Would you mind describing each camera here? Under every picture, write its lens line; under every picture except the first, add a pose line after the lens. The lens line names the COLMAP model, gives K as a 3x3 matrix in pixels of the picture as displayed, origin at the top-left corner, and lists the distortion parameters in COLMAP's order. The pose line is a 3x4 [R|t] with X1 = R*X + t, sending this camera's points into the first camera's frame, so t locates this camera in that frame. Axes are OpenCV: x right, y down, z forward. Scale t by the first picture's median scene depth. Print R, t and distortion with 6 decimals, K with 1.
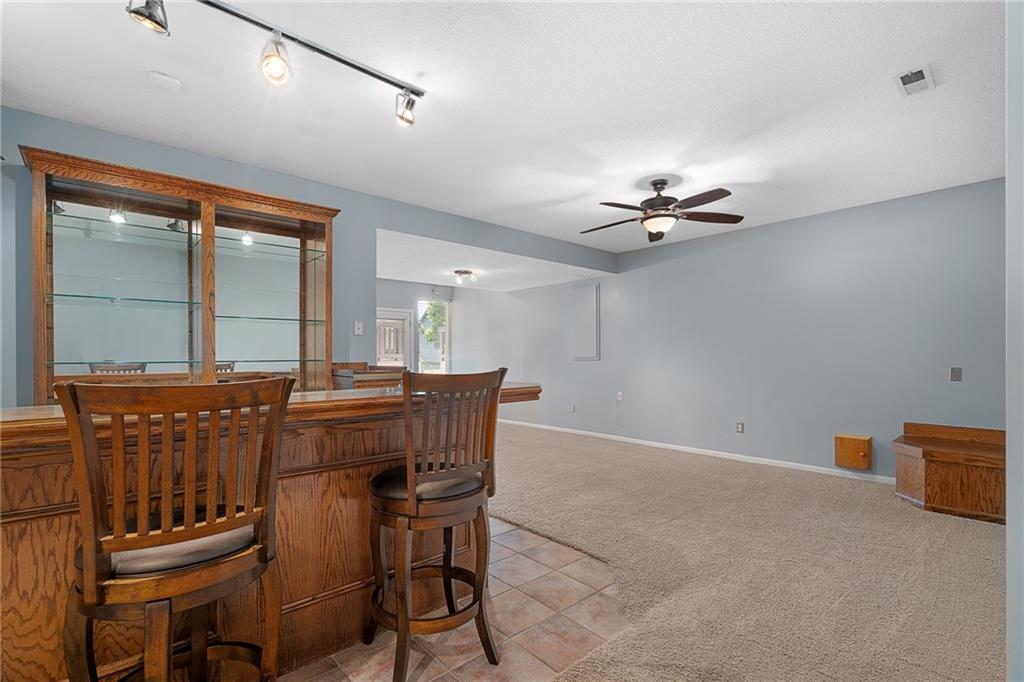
lens RADIAL K [[466.9, 0, 510.4], [0, 466.9, 360.4], [0, 0, 1]] dist [-0.001600, 0.000025]
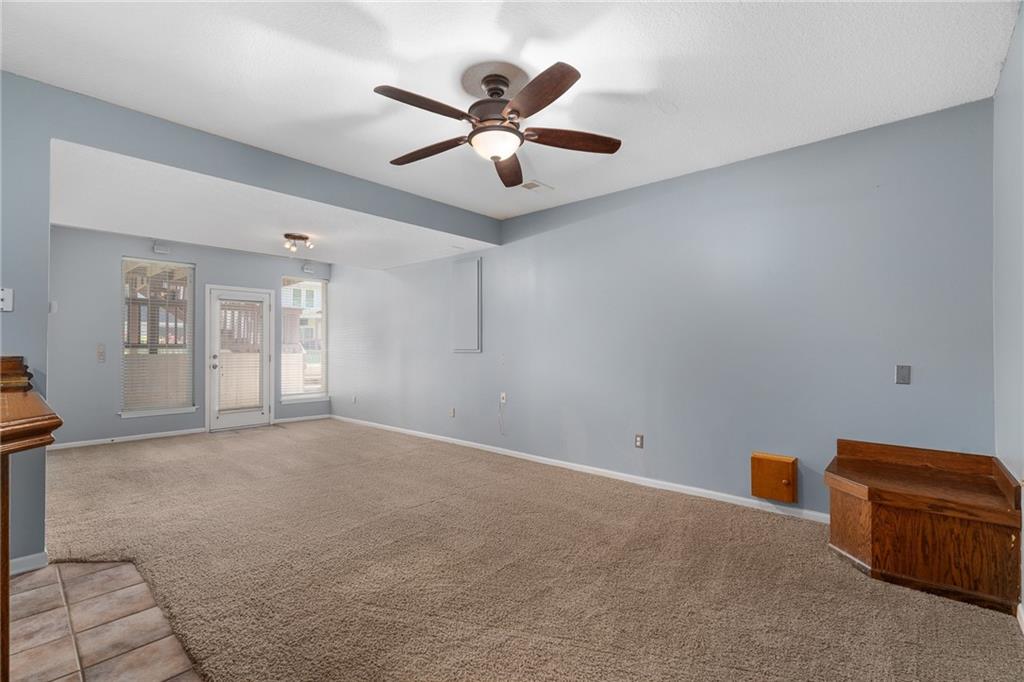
lens RADIAL K [[461.5, 0, 508.9], [0, 461.5, 347.5], [0, 0, 1]] dist [-0.001692, 0.000487]
pose [[0.993919, 0.004649, 0.110019, 0.261611], [-0.003717, 0.999956, -0.008670, -0.005734], [-0.110054, 0.008208, 0.993892, 0.352742]]
